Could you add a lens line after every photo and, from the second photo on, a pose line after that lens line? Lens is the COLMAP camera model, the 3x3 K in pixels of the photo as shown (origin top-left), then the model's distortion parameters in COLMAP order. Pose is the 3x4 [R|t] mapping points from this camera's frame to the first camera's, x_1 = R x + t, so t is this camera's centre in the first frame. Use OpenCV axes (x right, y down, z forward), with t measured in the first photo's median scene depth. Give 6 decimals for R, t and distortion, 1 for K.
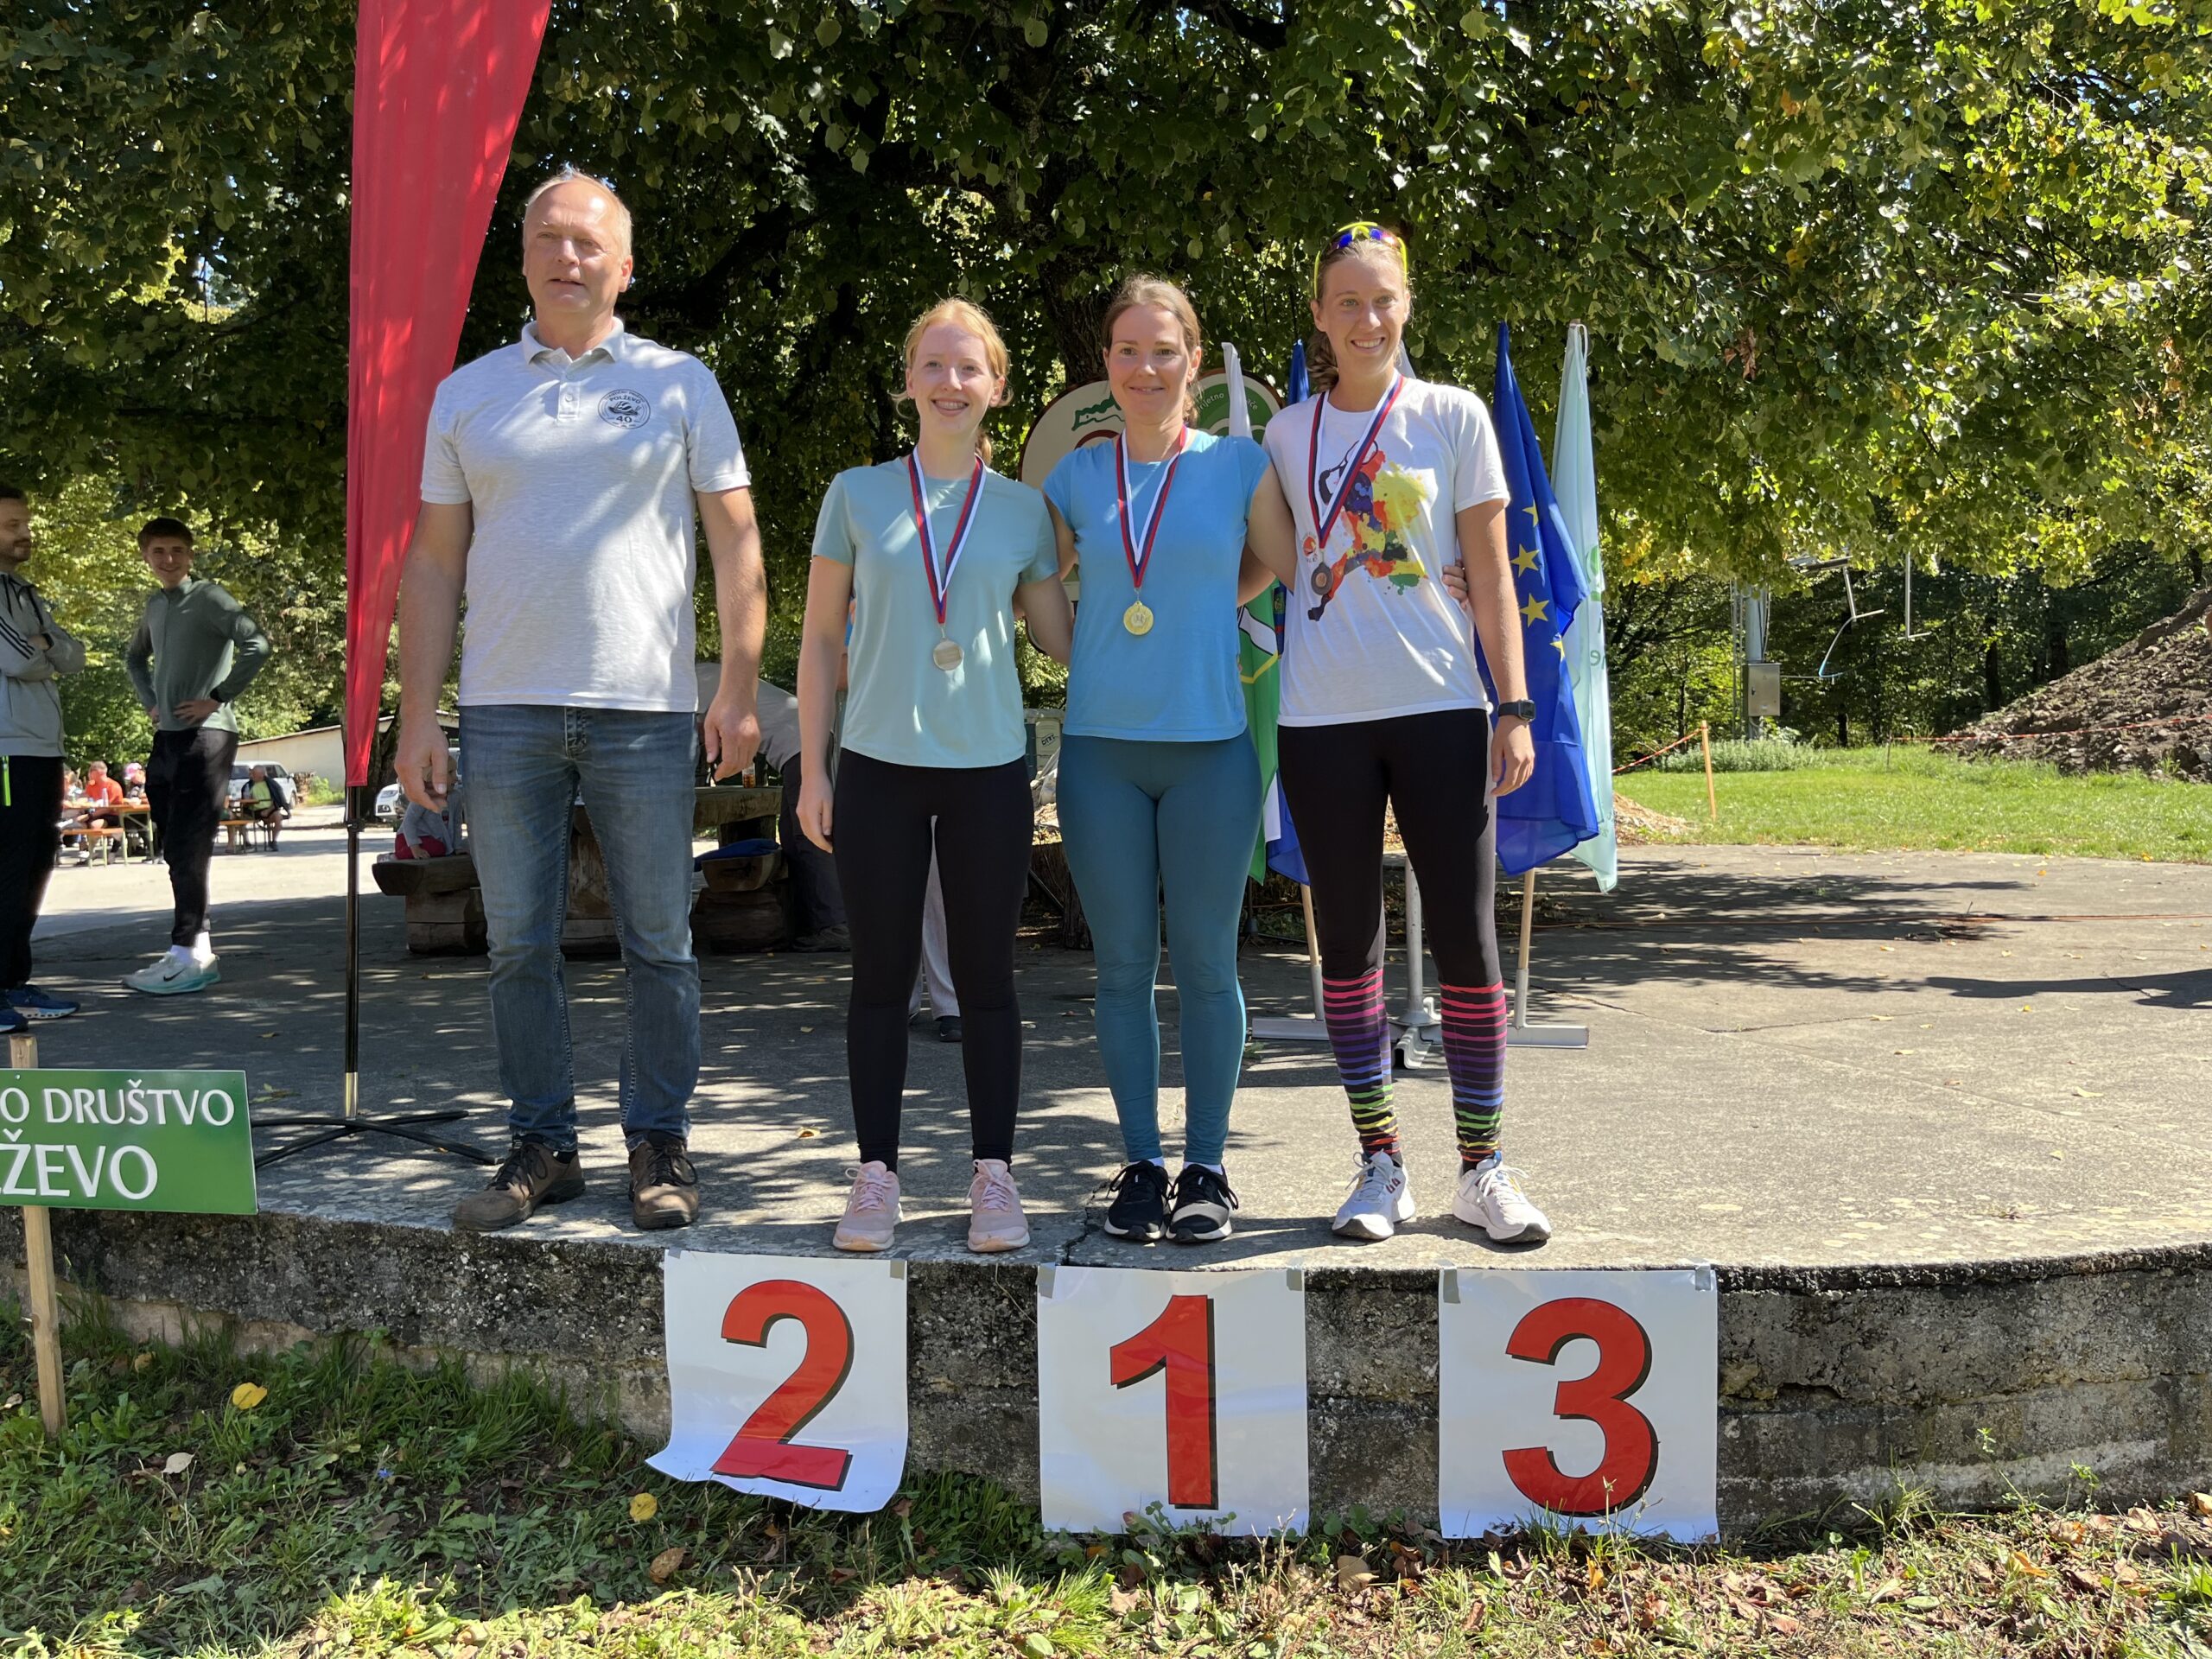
lens RADIAL K [[1663.0, 0, 1094.4], [0, 1663.0, 837.9], [0, 0, 1]] dist [0.082867, -0.111662]
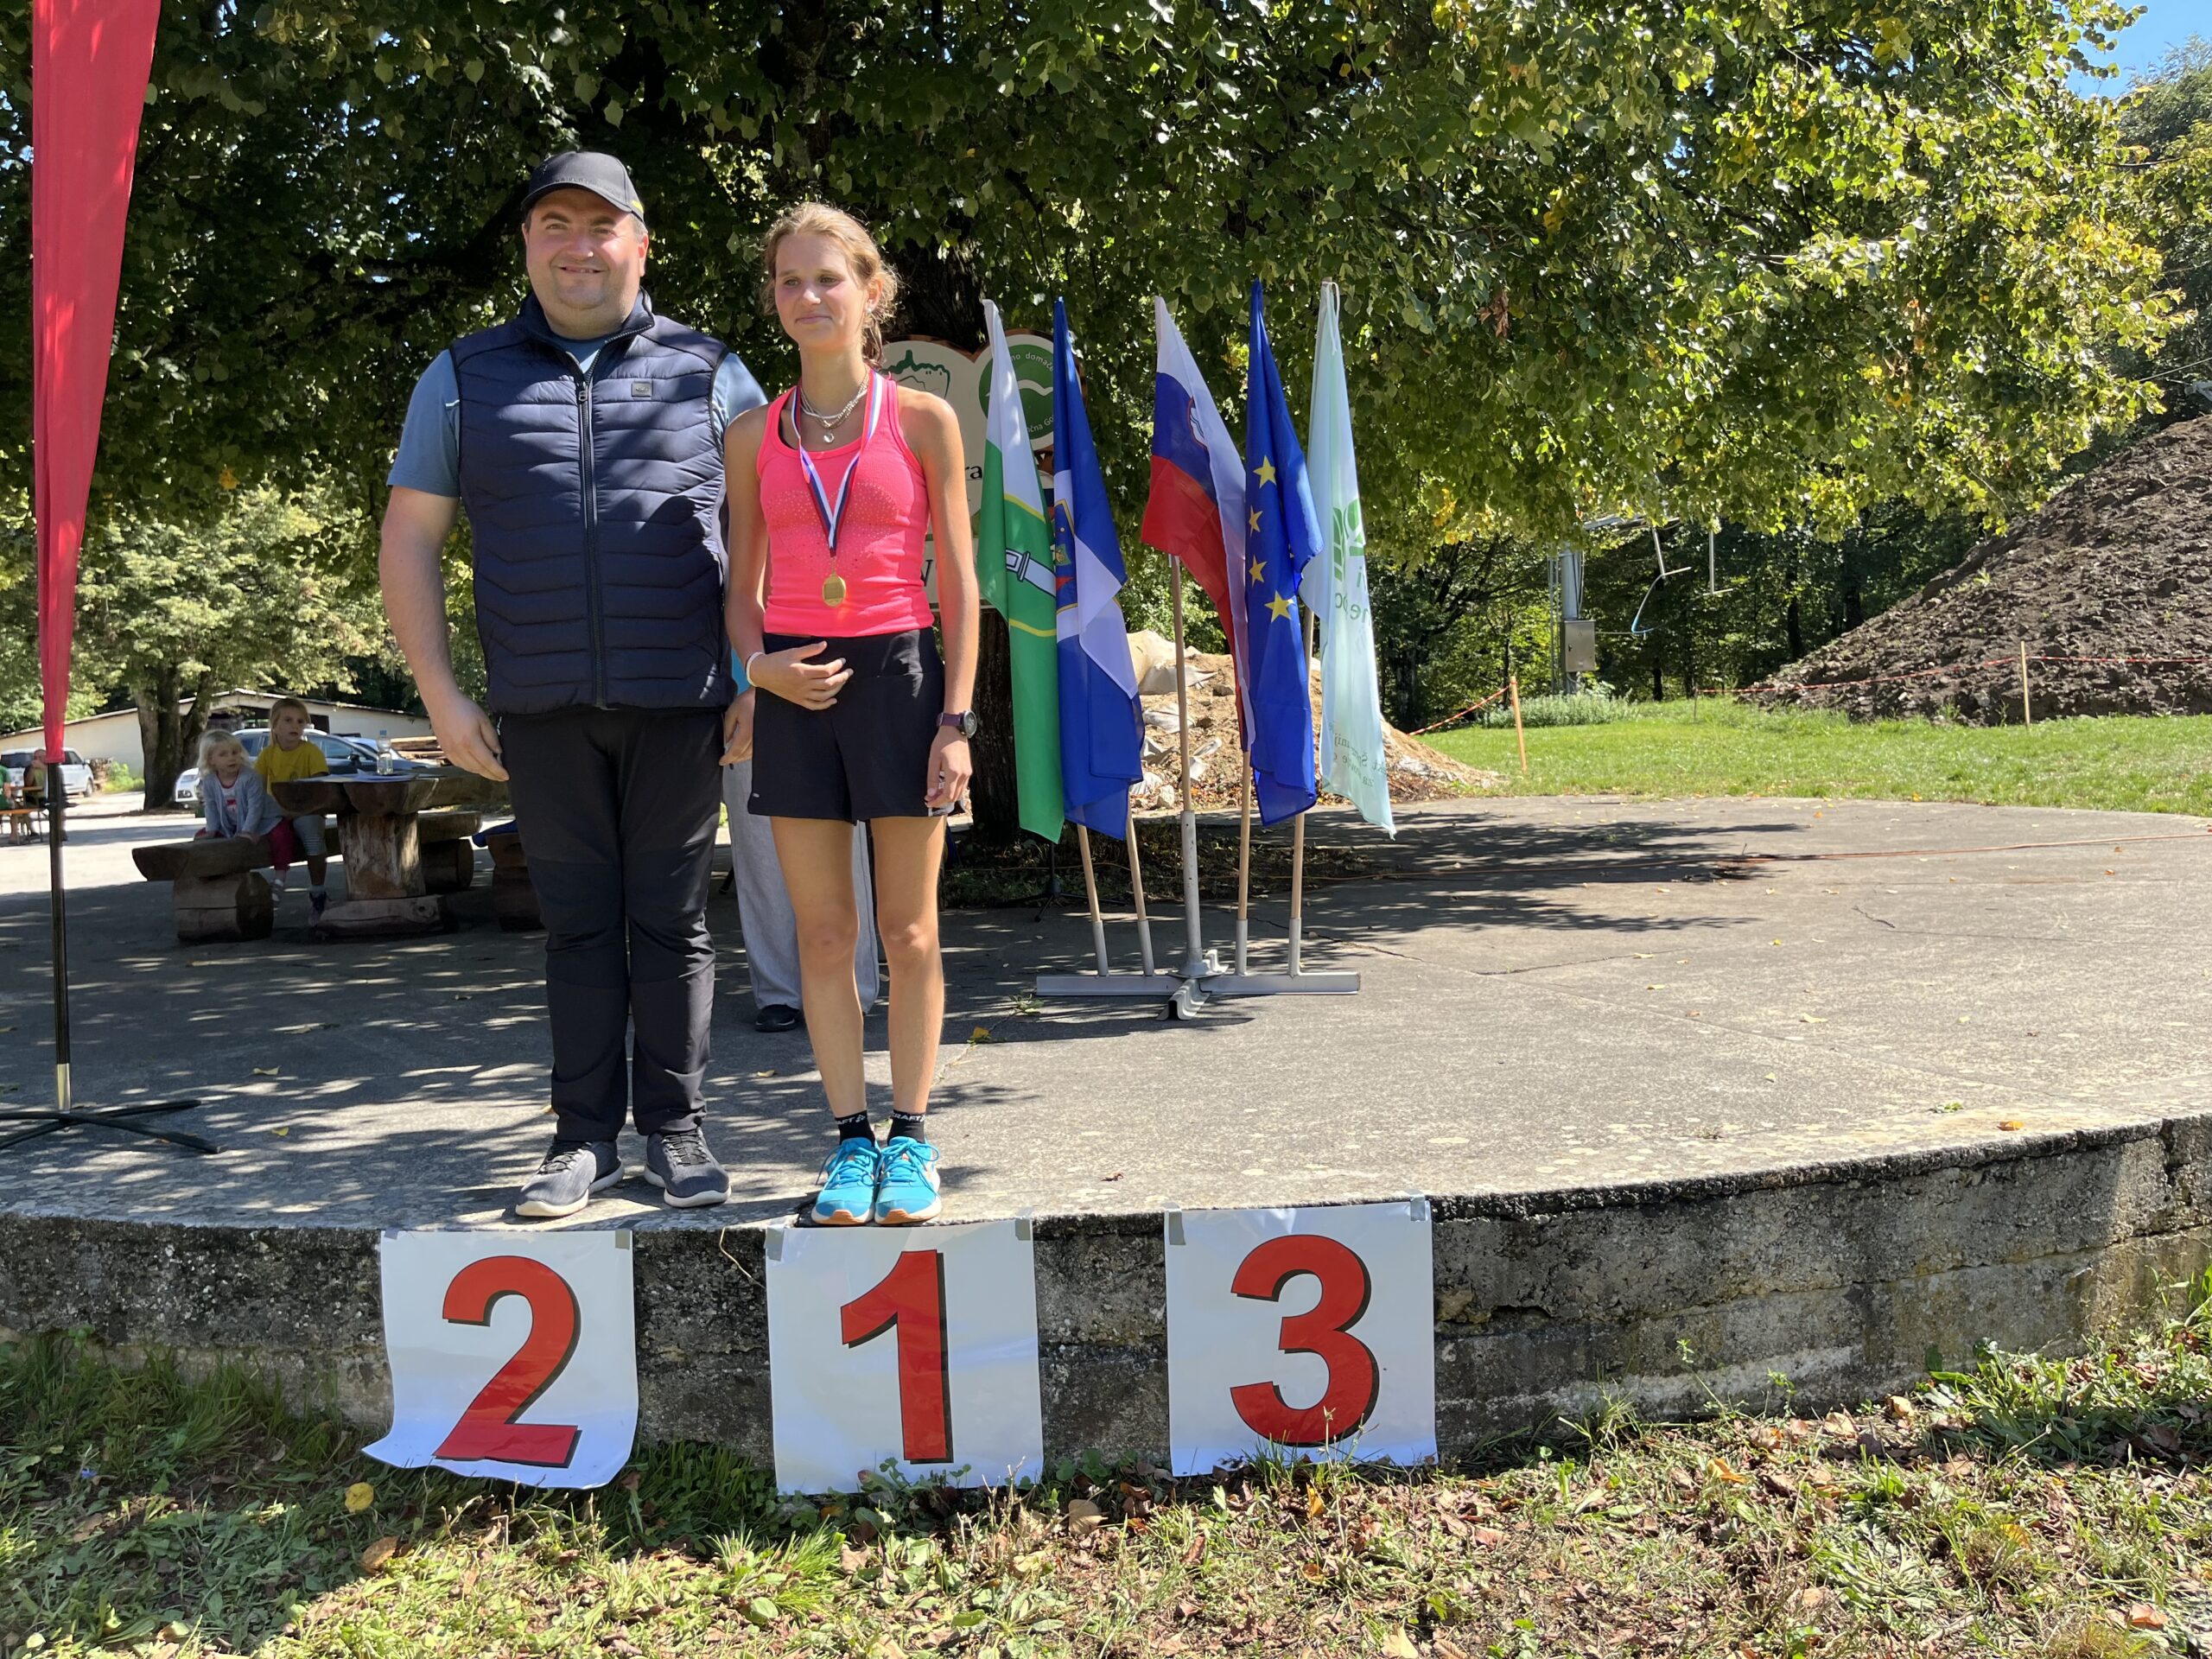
lens RADIAL K [[1673.2, 0, 1087.5], [0, 1673.2, 825.7], [0, 0, 1]] dist [0.030476, -0.008766]
pose [[0.995939, -0.026189, 0.086139, 0.076797], [0.025149, 0.999597, 0.013138, 0.009009], [-0.086449, -0.010919, 0.996196, -0.000361]]
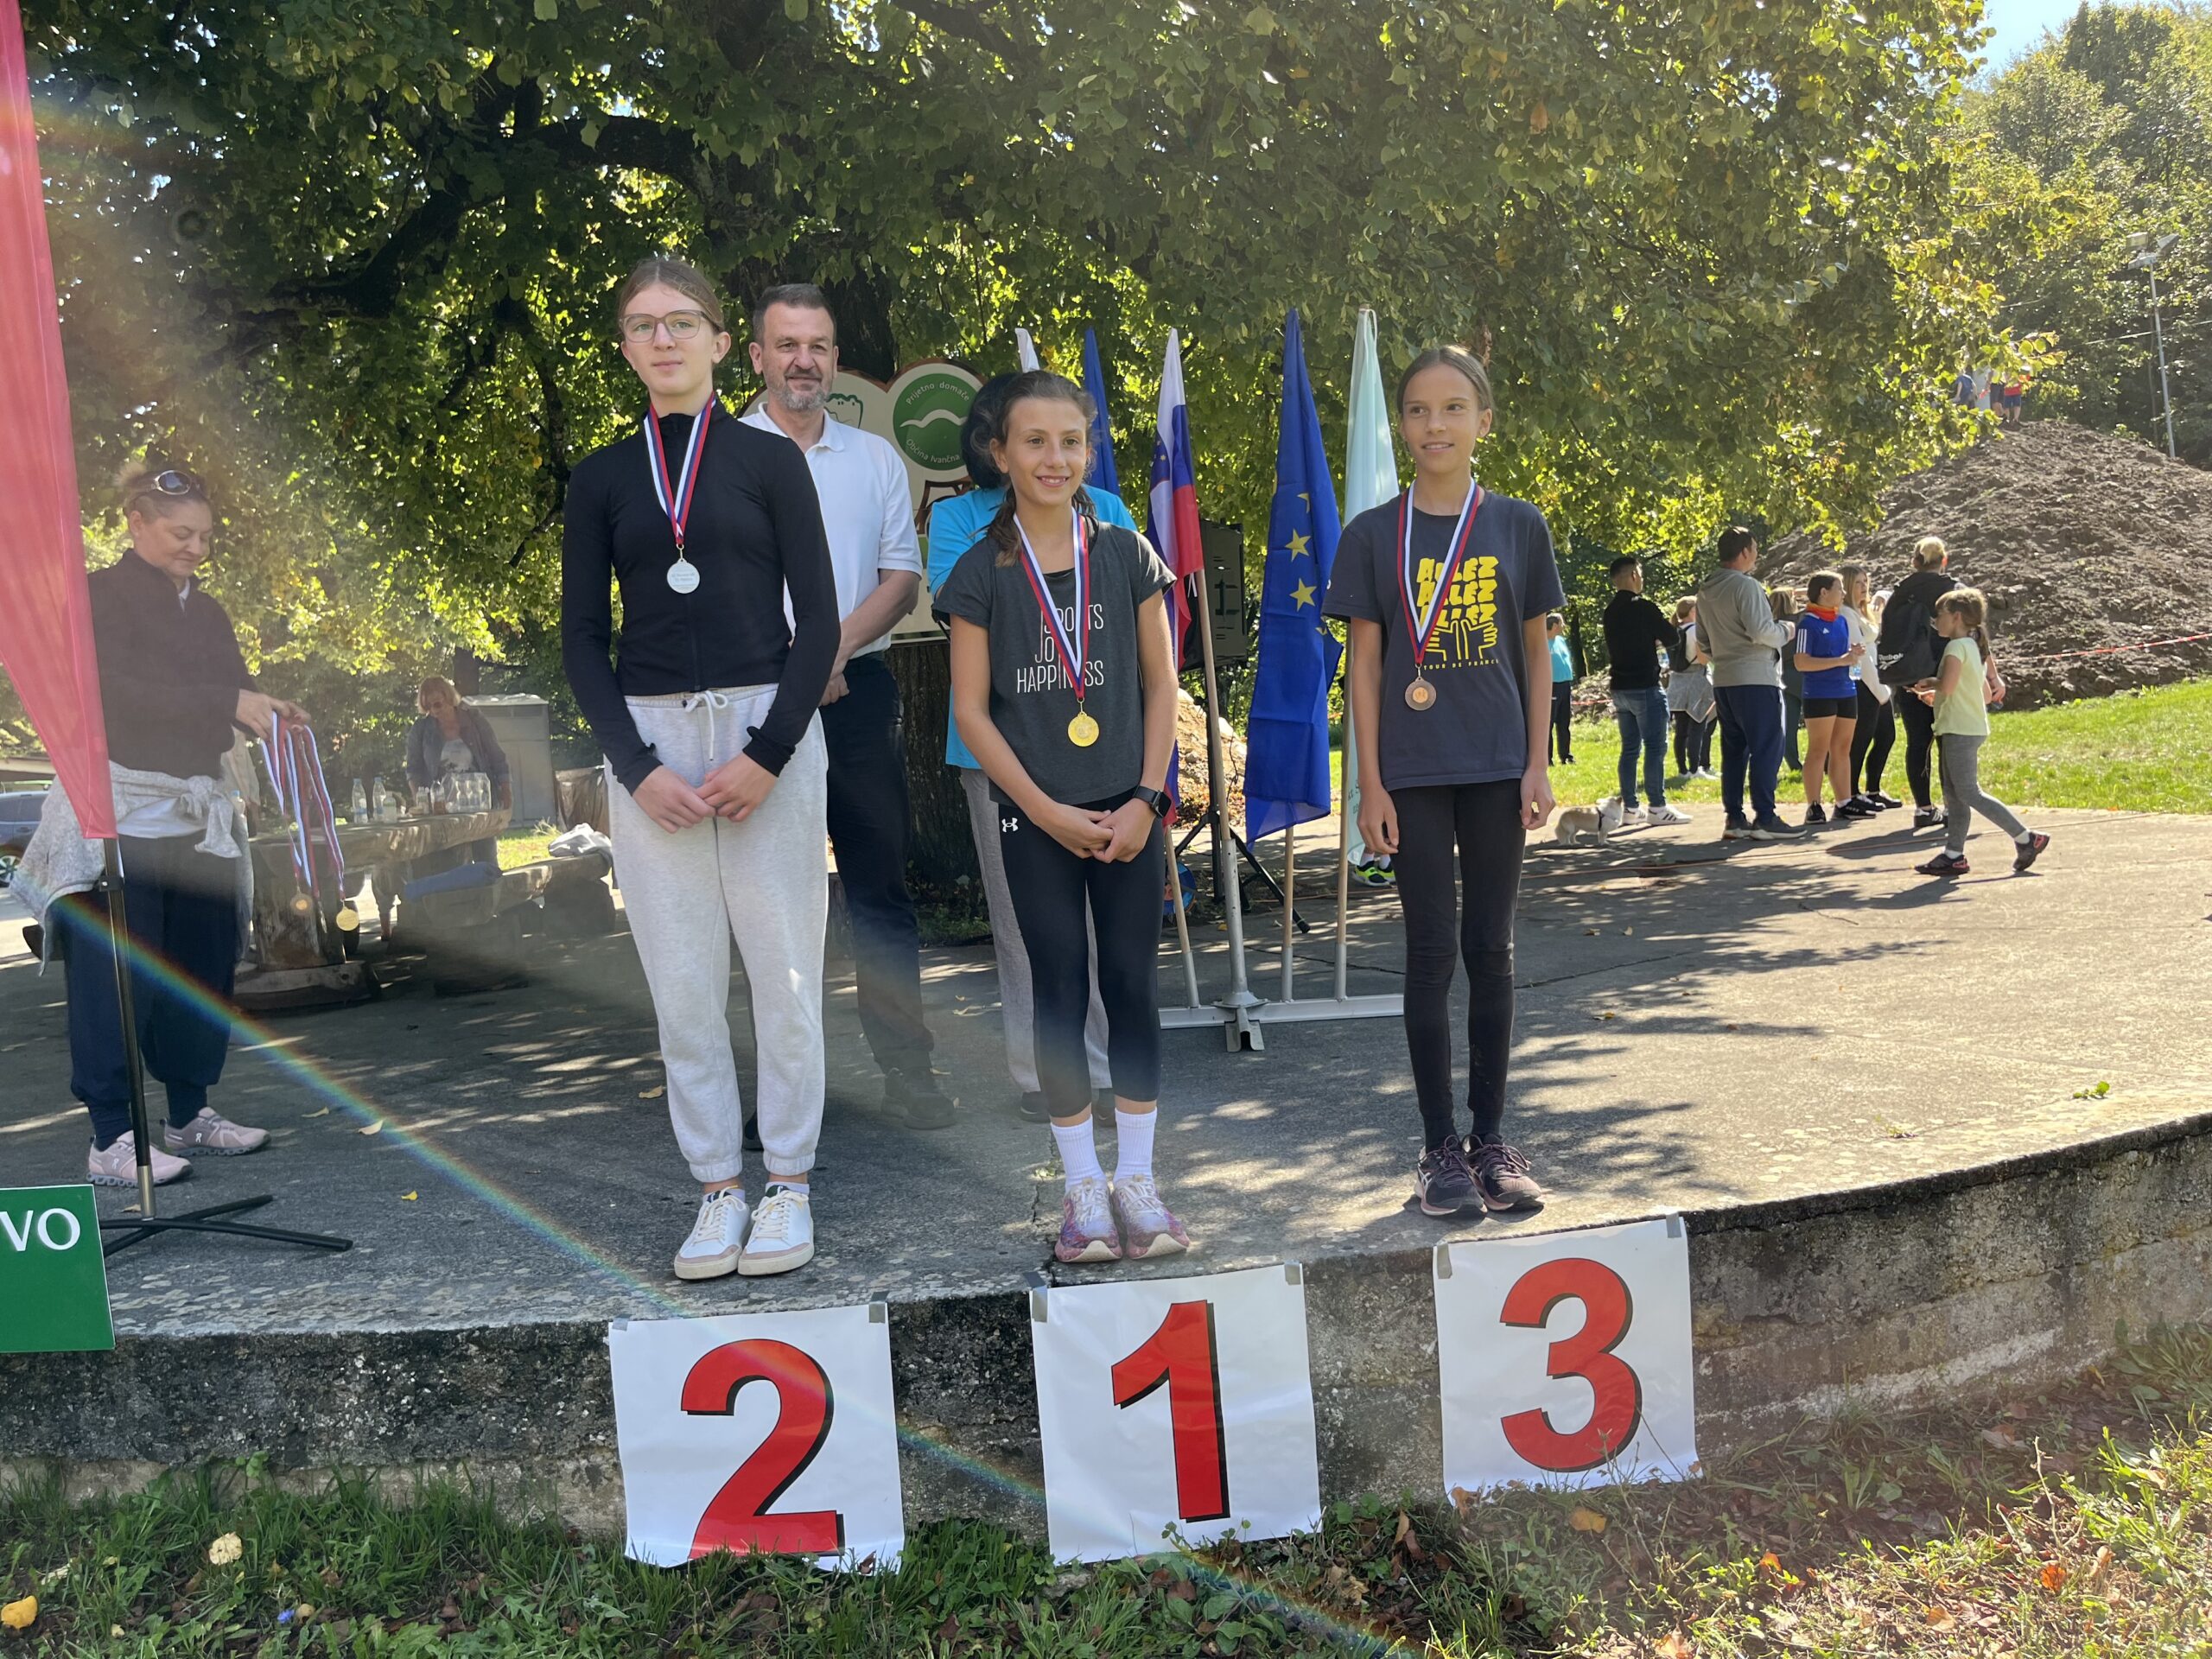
lens RADIAL K [[1668.2, 0, 1081.4], [0, 1668.2, 843.3], [0, 0, 1]] dist [0.079078, -0.108454]
pose [[0.976575, -0.065417, 0.204993, -0.184952], [0.064453, 0.997856, 0.011381, -0.007519], [-0.205298, 0.002098, 0.978697, 0.059856]]
